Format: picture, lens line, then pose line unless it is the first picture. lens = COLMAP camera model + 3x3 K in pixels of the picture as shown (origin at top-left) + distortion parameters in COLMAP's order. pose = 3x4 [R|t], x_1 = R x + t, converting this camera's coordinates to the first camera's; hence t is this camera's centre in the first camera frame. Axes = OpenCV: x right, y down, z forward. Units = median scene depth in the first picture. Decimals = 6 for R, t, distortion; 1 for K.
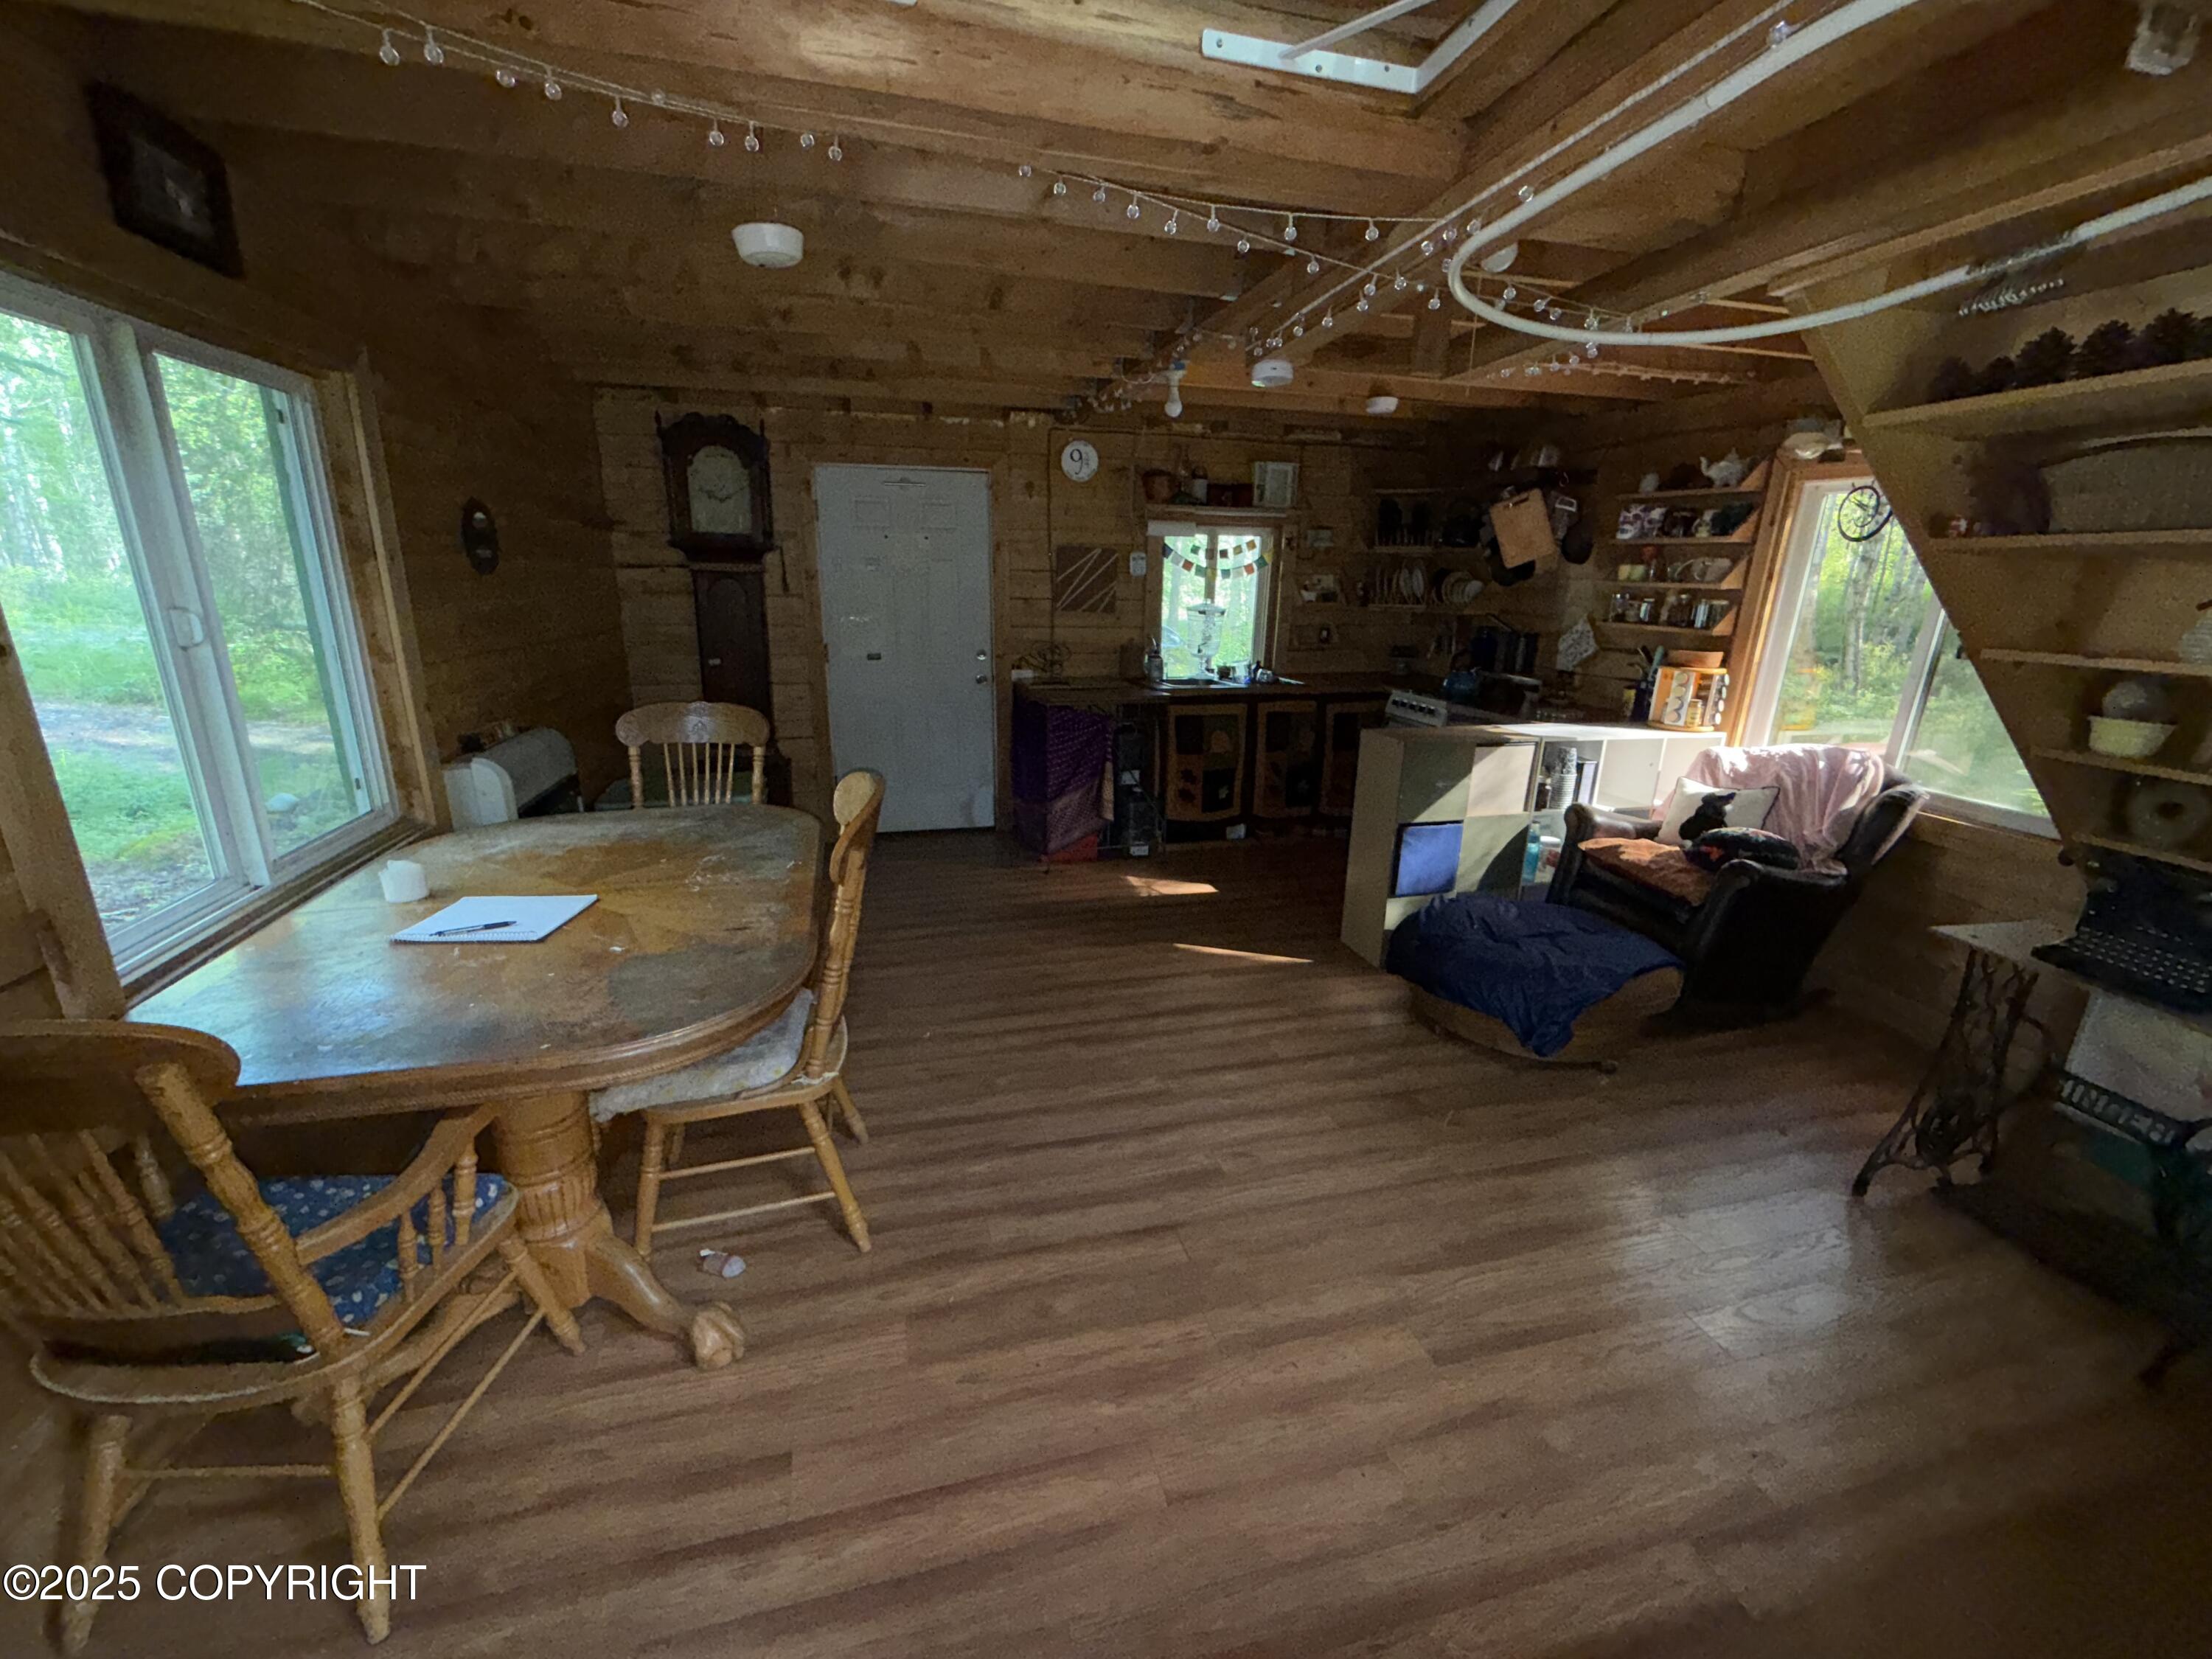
lens RADIAL K [[882.1, 0, 1102.5], [0, 882.1, 828.5], [0, 0, 1]] dist [0.000696, -0.000527]
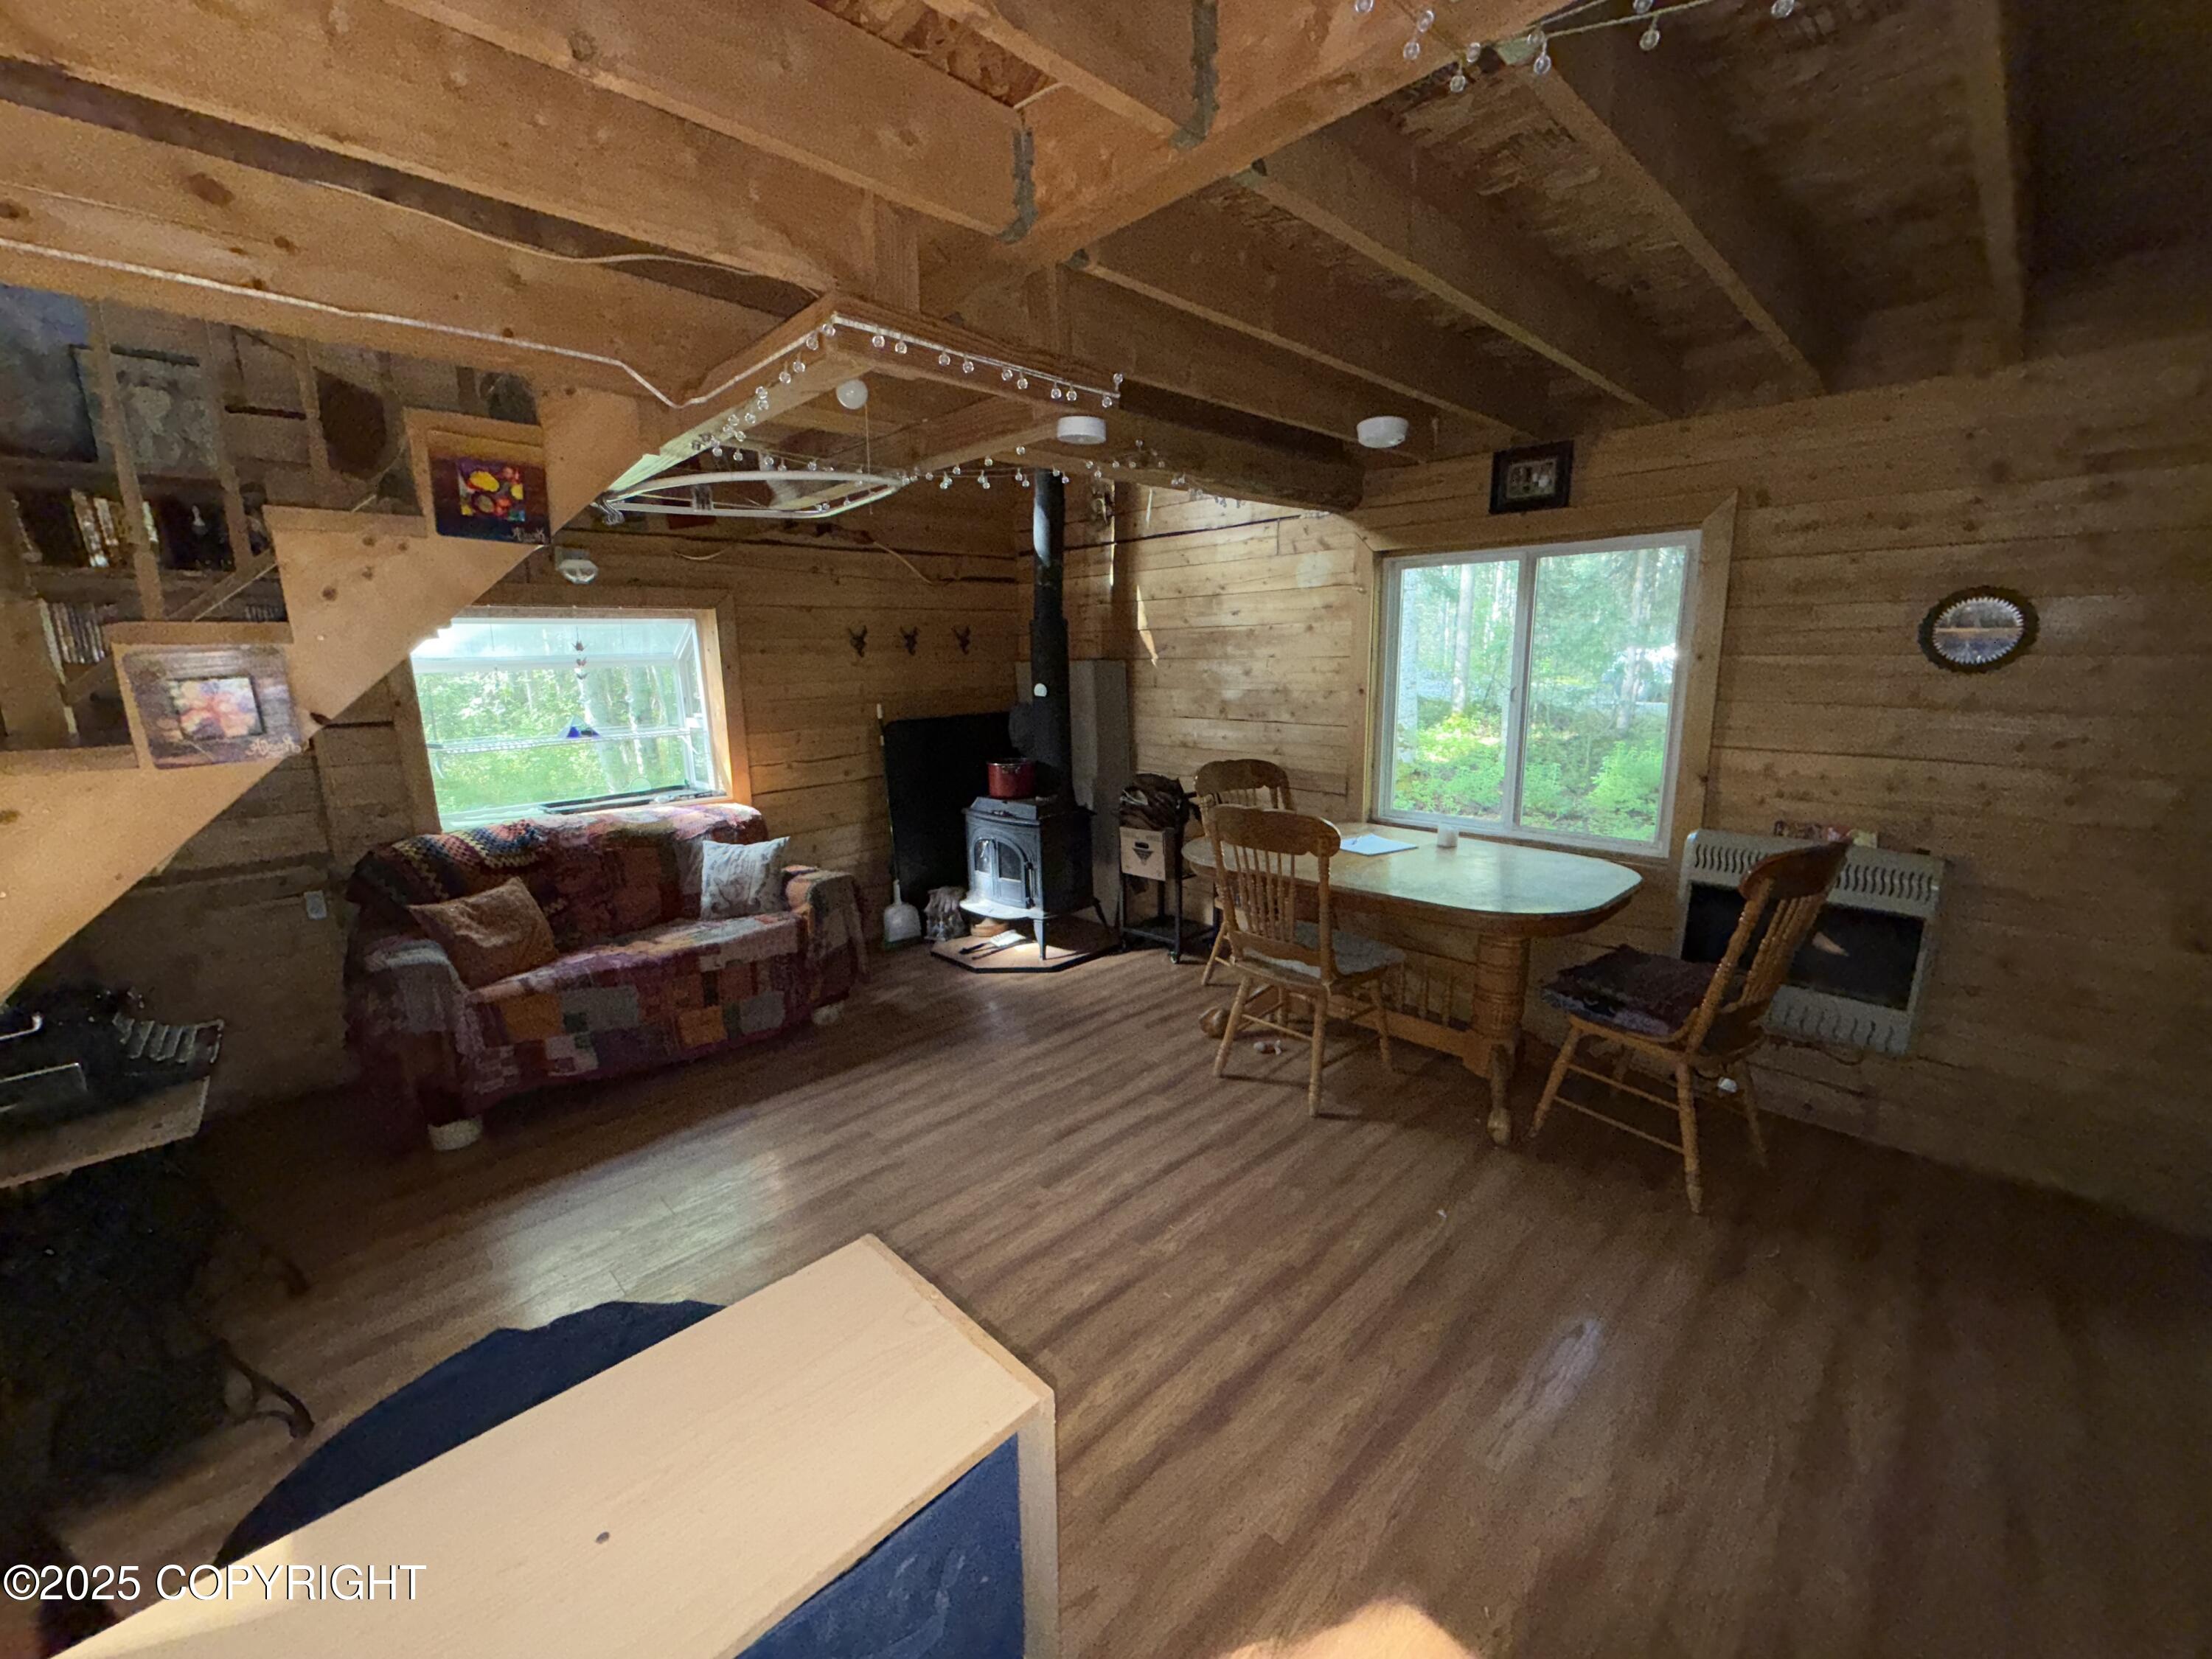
lens RADIAL K [[882.1, 0, 1102.5], [0, 882.1, 828.5], [0, 0, 1]] dist [0.000696, -0.000527]
pose [[-0.870201, 0.081578, -0.485897, 0.599791], [-0.145664, 0.899515, 0.411892, -0.513898], [0.470673, 0.429207, -0.770875, 1.772586]]
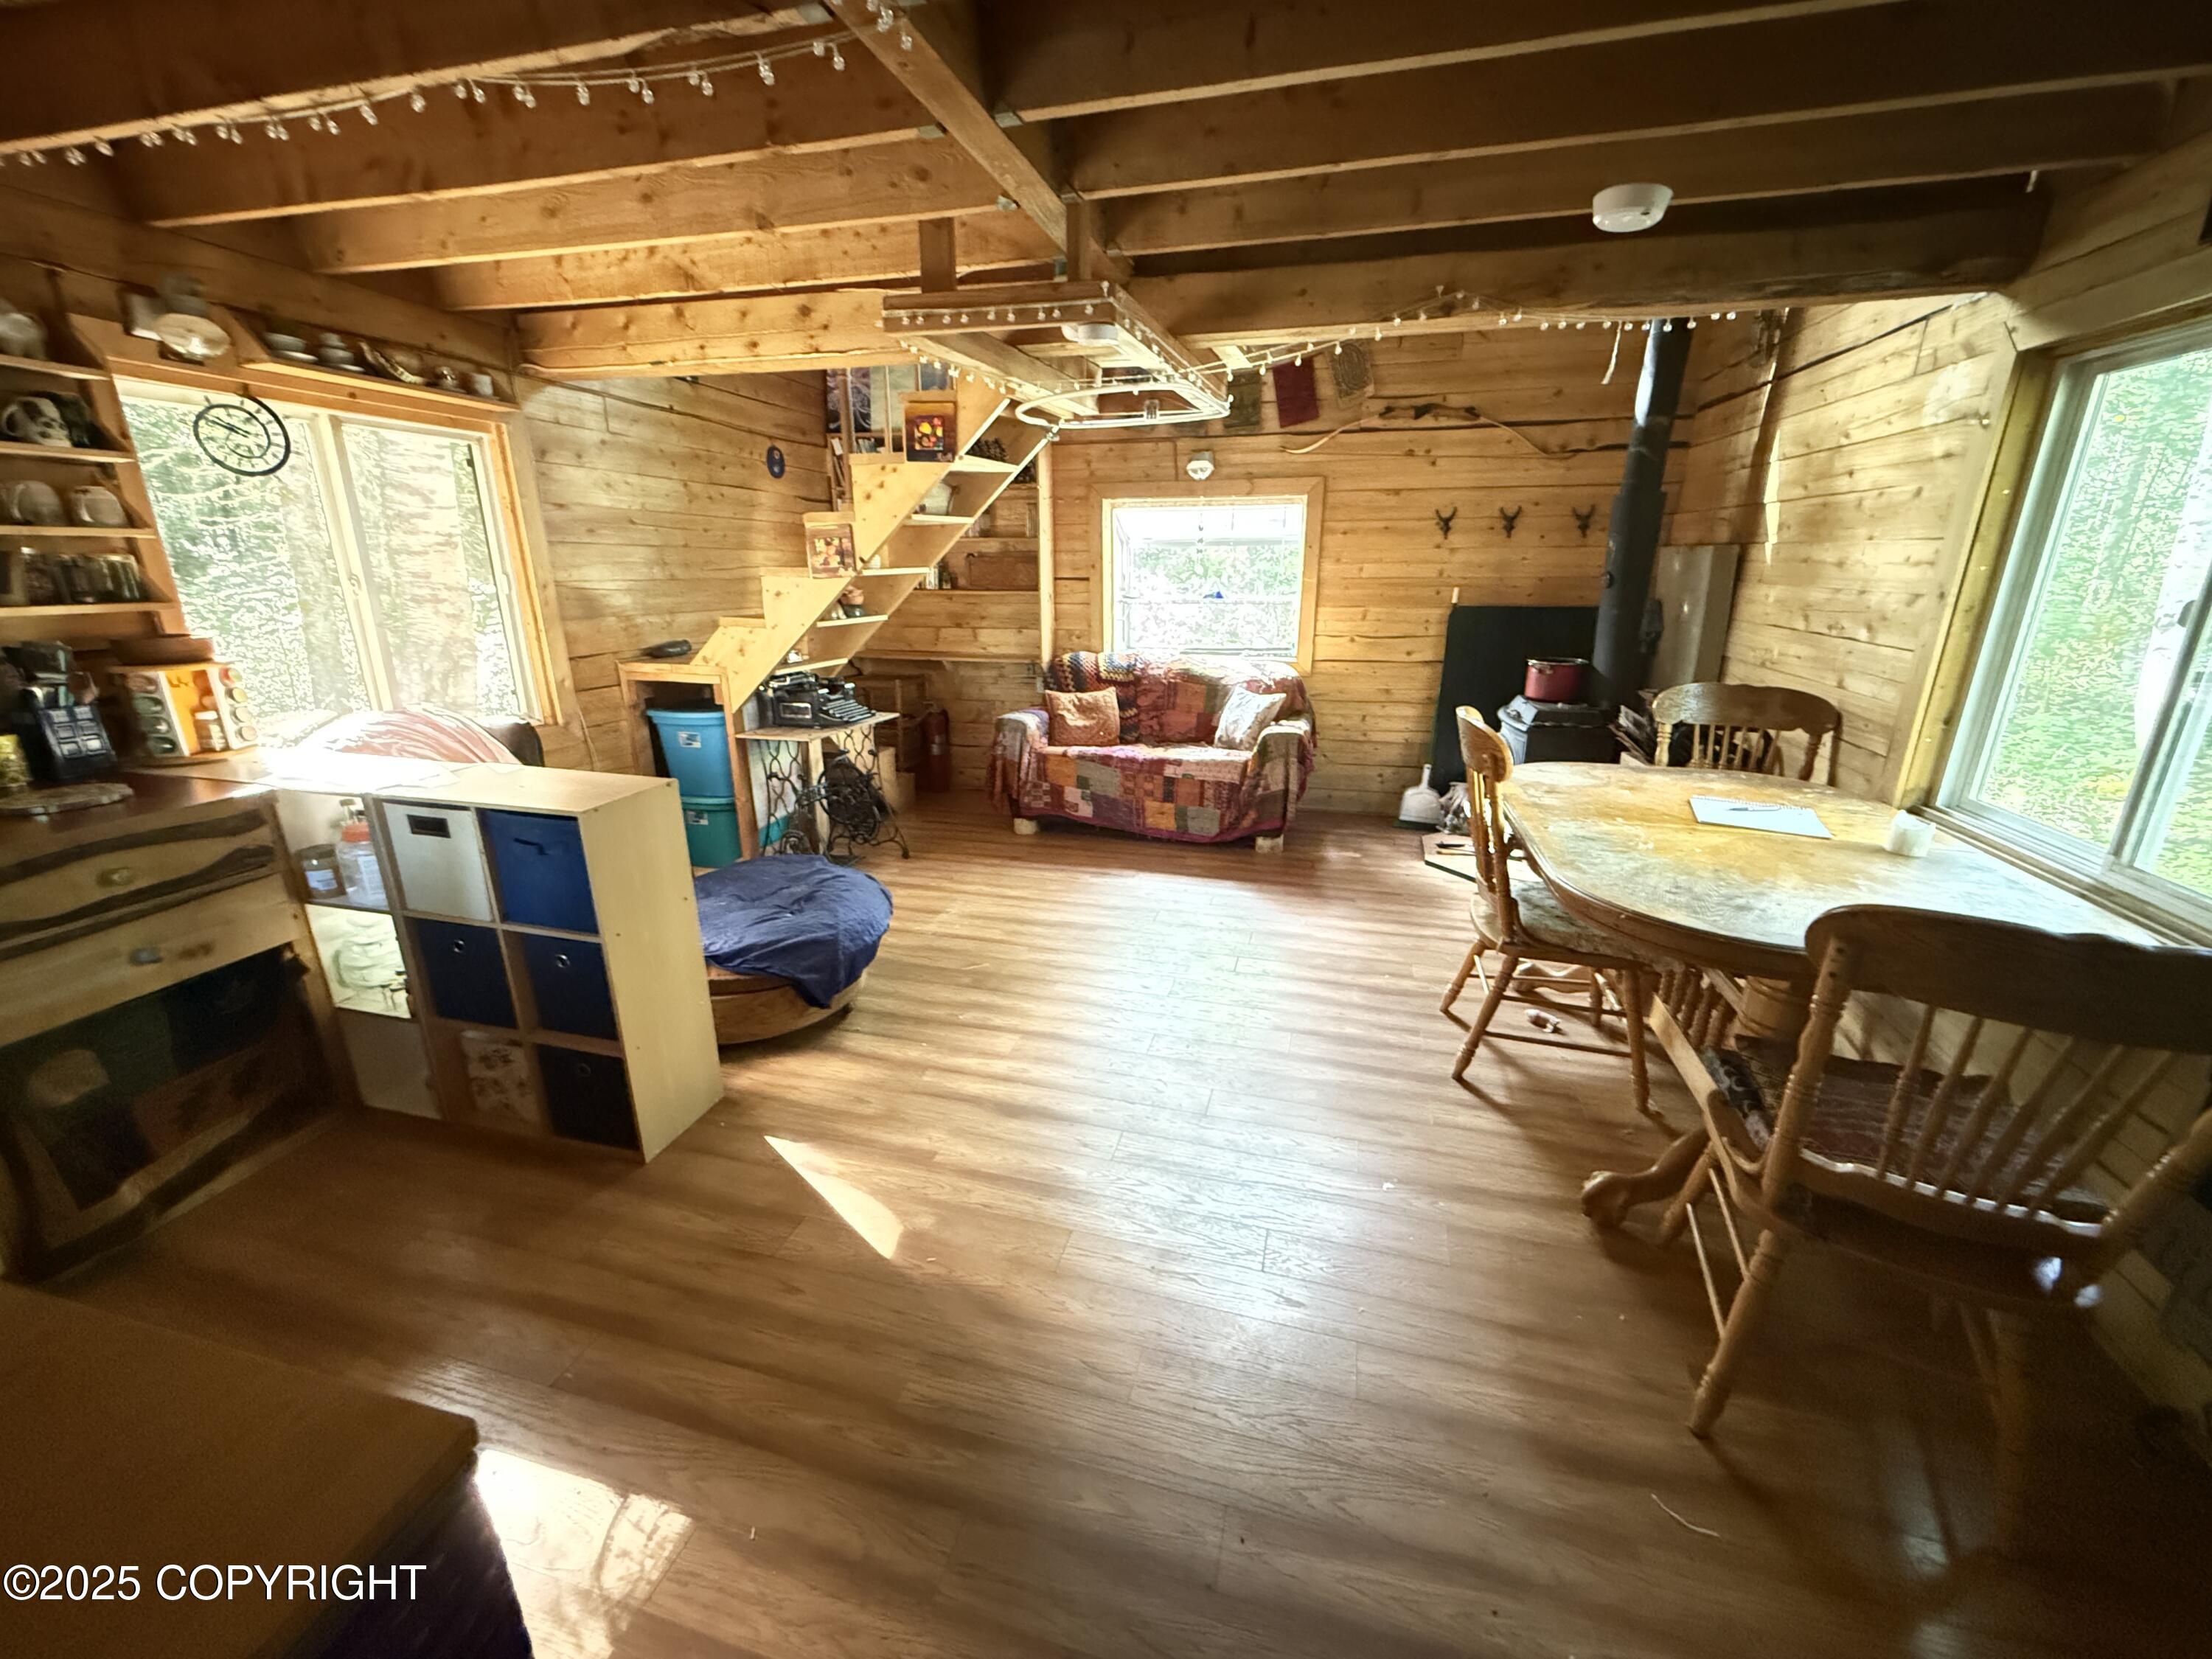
lens RADIAL K [[882.1, 0, 1102.5], [0, 882.1, 828.5], [0, 0, 1]] dist [0.000696, -0.000527]
pose [[-0.861266, -0.178195, 0.475887, -0.386260], [0.117280, 0.841510, 0.527357, -0.562136], [-0.494436, 0.510007, -0.703865, 1.962038]]
